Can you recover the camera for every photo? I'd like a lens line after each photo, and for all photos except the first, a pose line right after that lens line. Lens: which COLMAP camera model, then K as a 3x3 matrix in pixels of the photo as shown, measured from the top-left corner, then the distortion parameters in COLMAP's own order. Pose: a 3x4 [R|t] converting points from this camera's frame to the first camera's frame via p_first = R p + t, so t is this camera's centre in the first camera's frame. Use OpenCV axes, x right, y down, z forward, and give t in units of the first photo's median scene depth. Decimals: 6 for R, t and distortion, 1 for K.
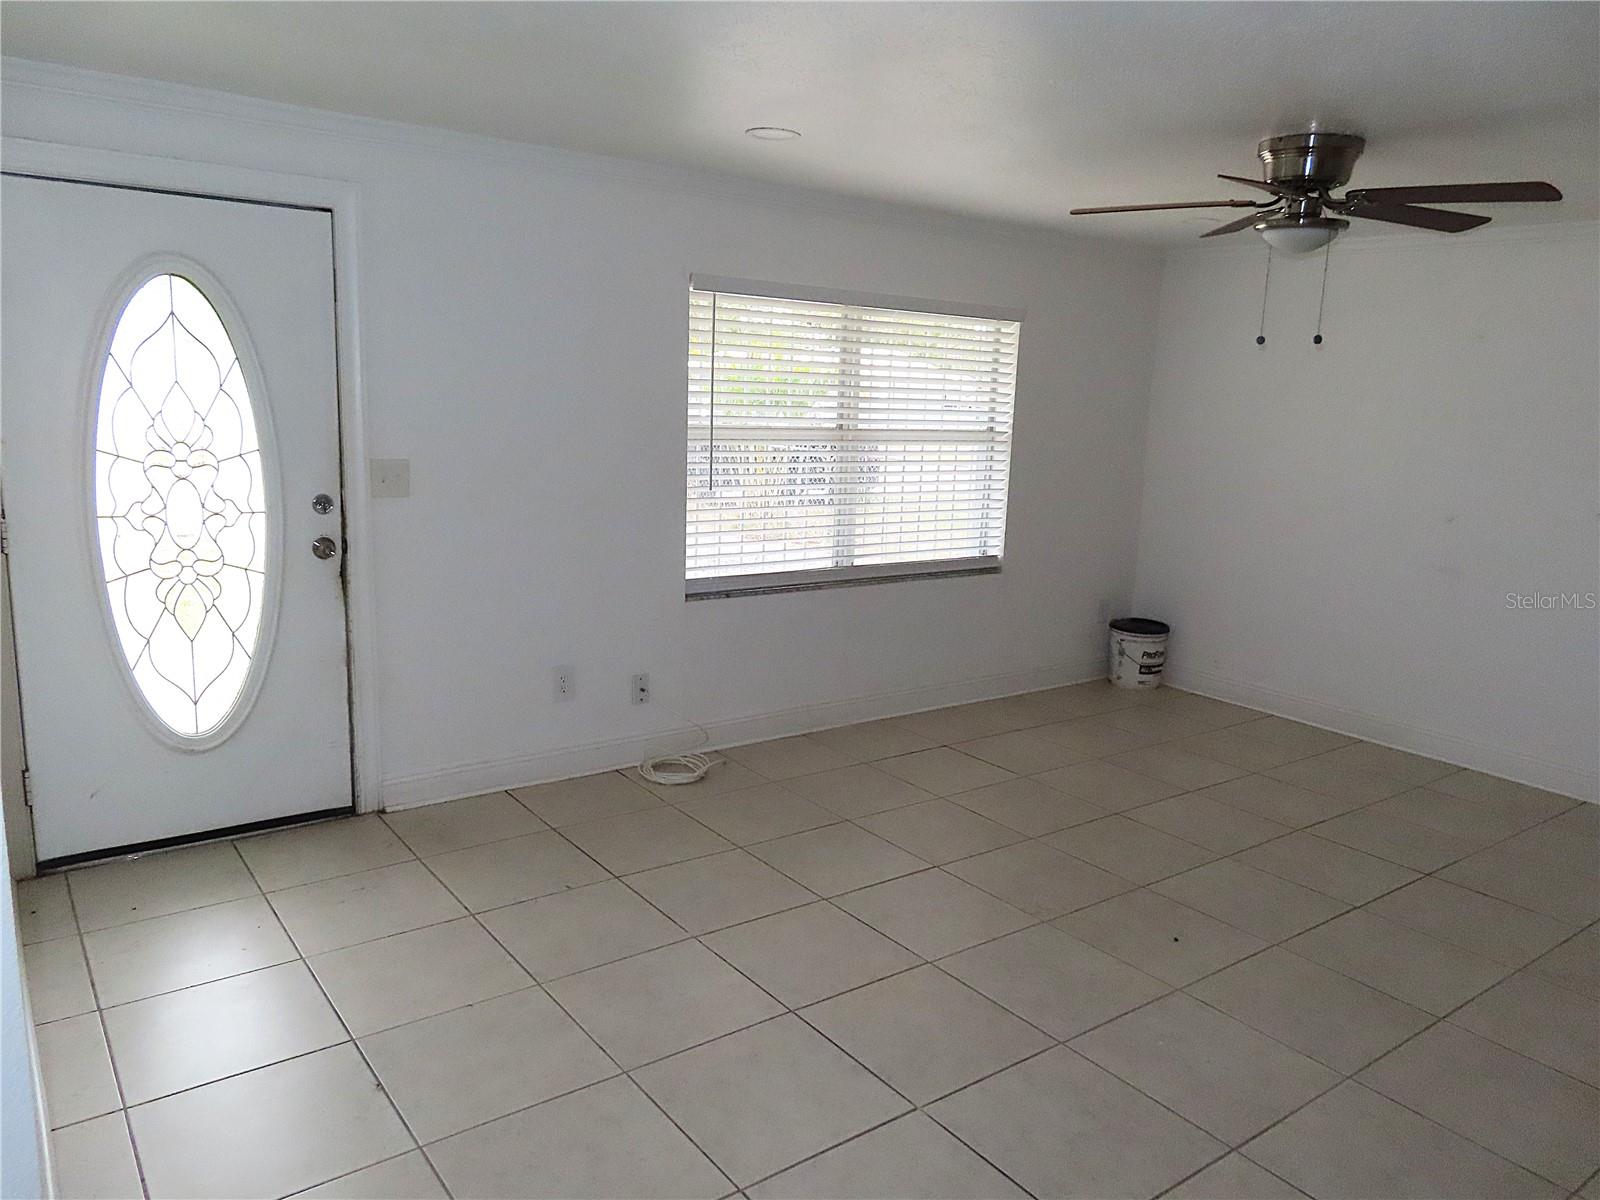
lens RADIAL K [[1139.6, 0, 800.0], [0, 1139.6, 600.0], [0, 0, 1]] dist [-0.011047, 0.007766]
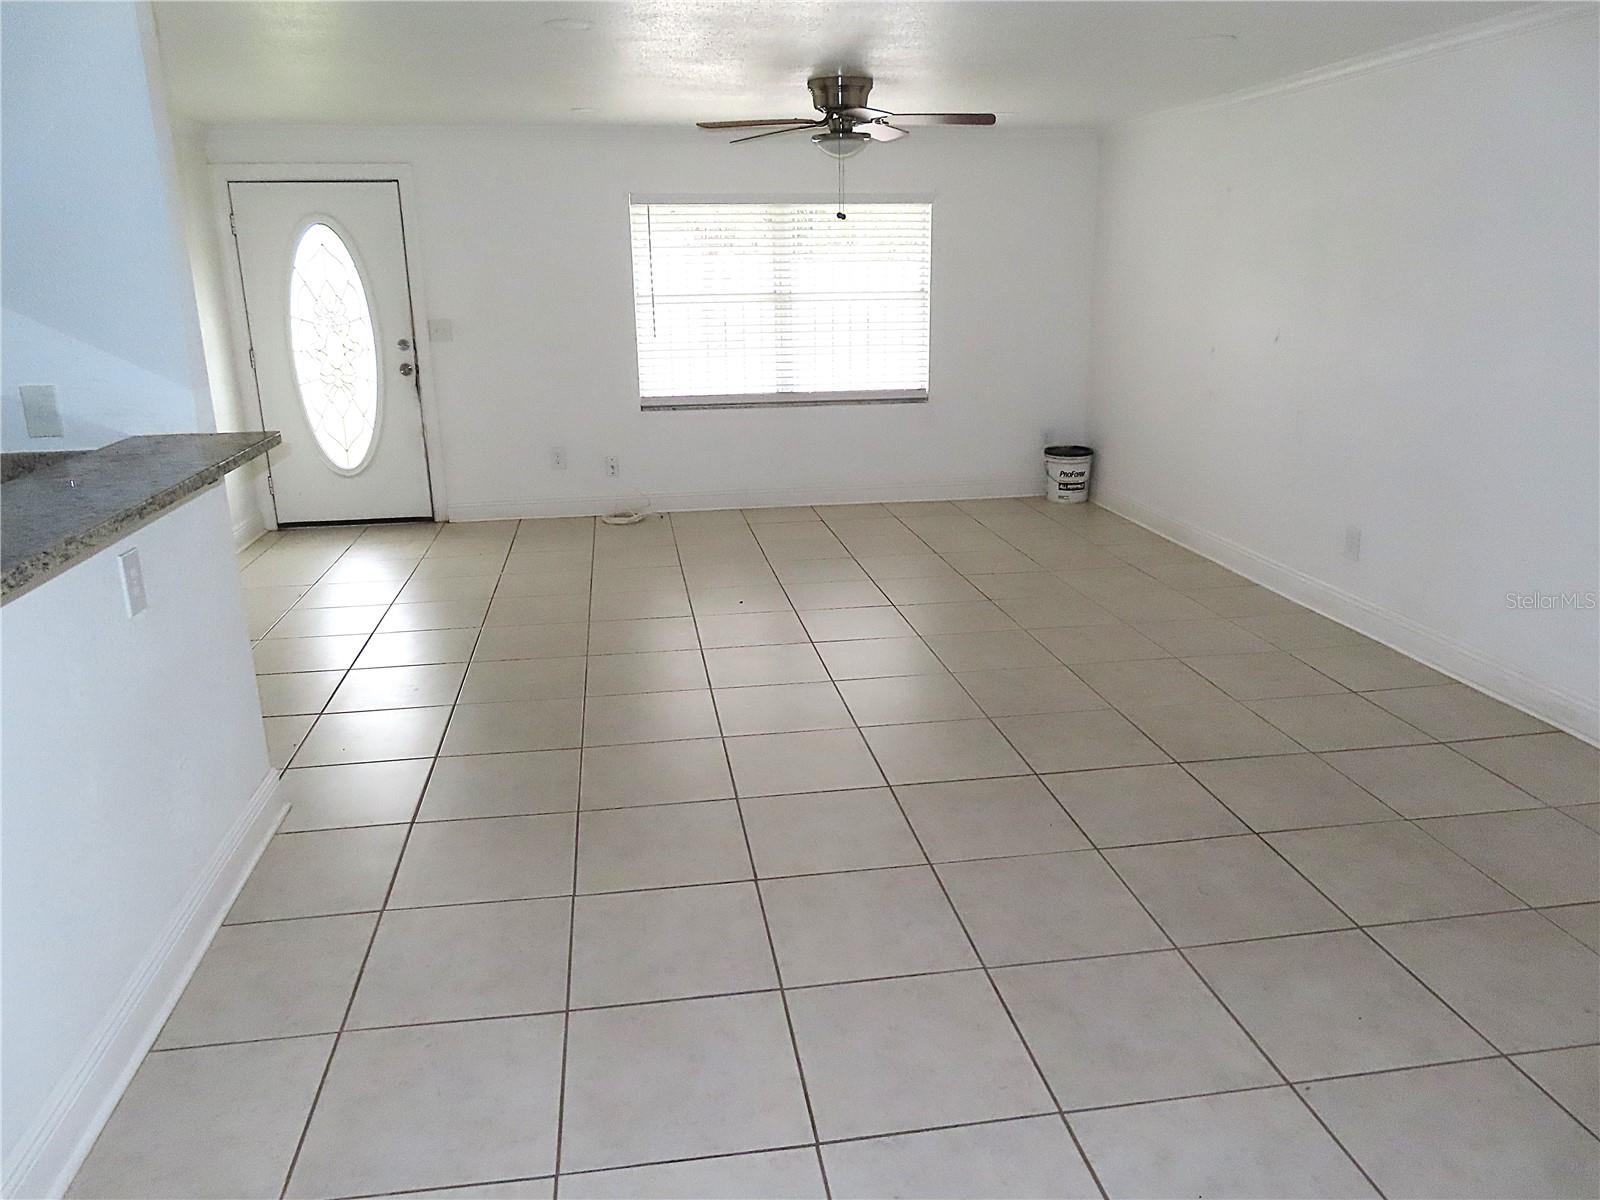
lens RADIAL K [[1139.6, 0, 800.0], [0, 1139.6, 600.0], [0, 0, 1]] dist [-0.011047, 0.007766]
pose [[0.885348, 0.084447, -0.457195, 0.963130], [-0.039150, 0.993415, 0.107676, 0.095744], [0.463277, -0.077432, 0.882824, -0.332717]]
